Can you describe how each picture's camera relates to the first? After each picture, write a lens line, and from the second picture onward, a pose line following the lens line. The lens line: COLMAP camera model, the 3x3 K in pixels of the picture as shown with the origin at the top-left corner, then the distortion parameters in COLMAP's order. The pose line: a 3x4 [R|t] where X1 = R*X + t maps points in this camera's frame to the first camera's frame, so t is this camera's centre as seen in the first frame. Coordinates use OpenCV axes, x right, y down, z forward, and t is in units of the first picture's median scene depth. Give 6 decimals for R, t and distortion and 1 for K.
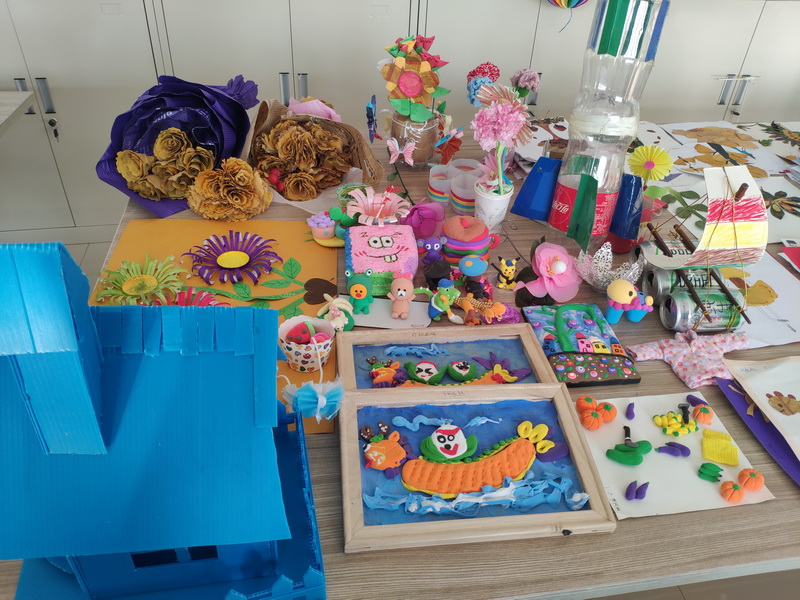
lens RADIAL K [[634.4, 0, 400.0], [0, 634.4, 300.0], [0, 0, 1]] dist [-0.012814, -0.009779]
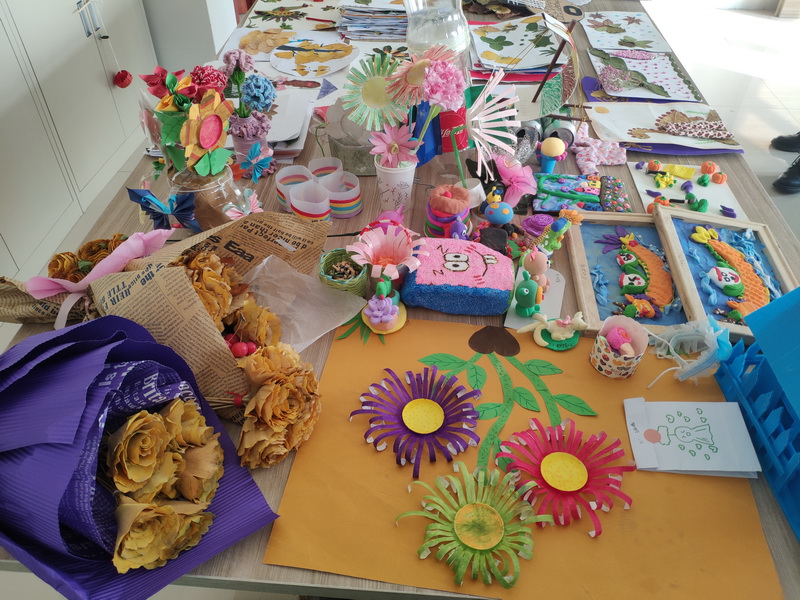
lens RADIAL K [[634.4, 0, 400.0], [0, 634.4, 300.0], [0, 0, 1]] dist [-0.012814, -0.009779]
pose [[0.218512, -0.693821, 0.686196, -0.736179], [0.594040, 0.652460, 0.470544, -0.555657], [-0.774189, 0.304808, 0.554728, 0.636601]]
